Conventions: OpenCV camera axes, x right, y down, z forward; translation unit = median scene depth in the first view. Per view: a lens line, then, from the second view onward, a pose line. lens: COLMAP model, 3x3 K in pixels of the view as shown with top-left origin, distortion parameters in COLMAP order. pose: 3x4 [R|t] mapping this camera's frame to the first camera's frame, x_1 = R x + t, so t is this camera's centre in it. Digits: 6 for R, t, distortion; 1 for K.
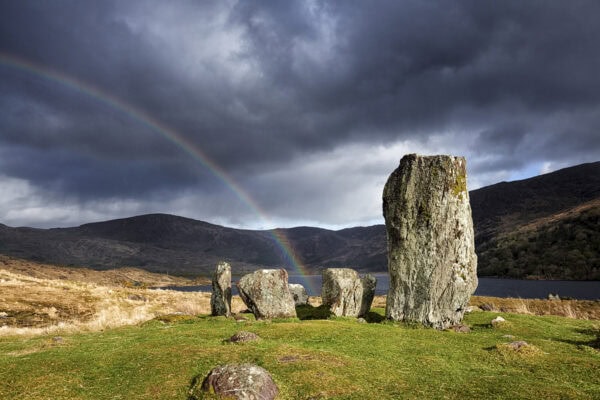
lens RADIAL K [[496.4, 0, 300.1], [0, 496.4, 201.0], [0, 0, 1]] dist [0.001666, 0.000031]
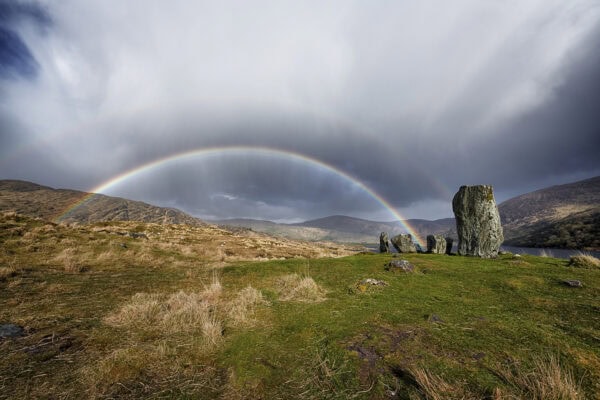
lens RADIAL K [[239.4, 0, 298.2], [0, 239.4, 198.9], [0, 0, 1]] dist [0.000797, 0.000142]
pose [[0.904349, -0.069698, -0.421065, -0.021033], [0.052470, 0.997248, -0.052380, -0.011853], [0.423557, 0.025277, 0.905517, -0.398850]]
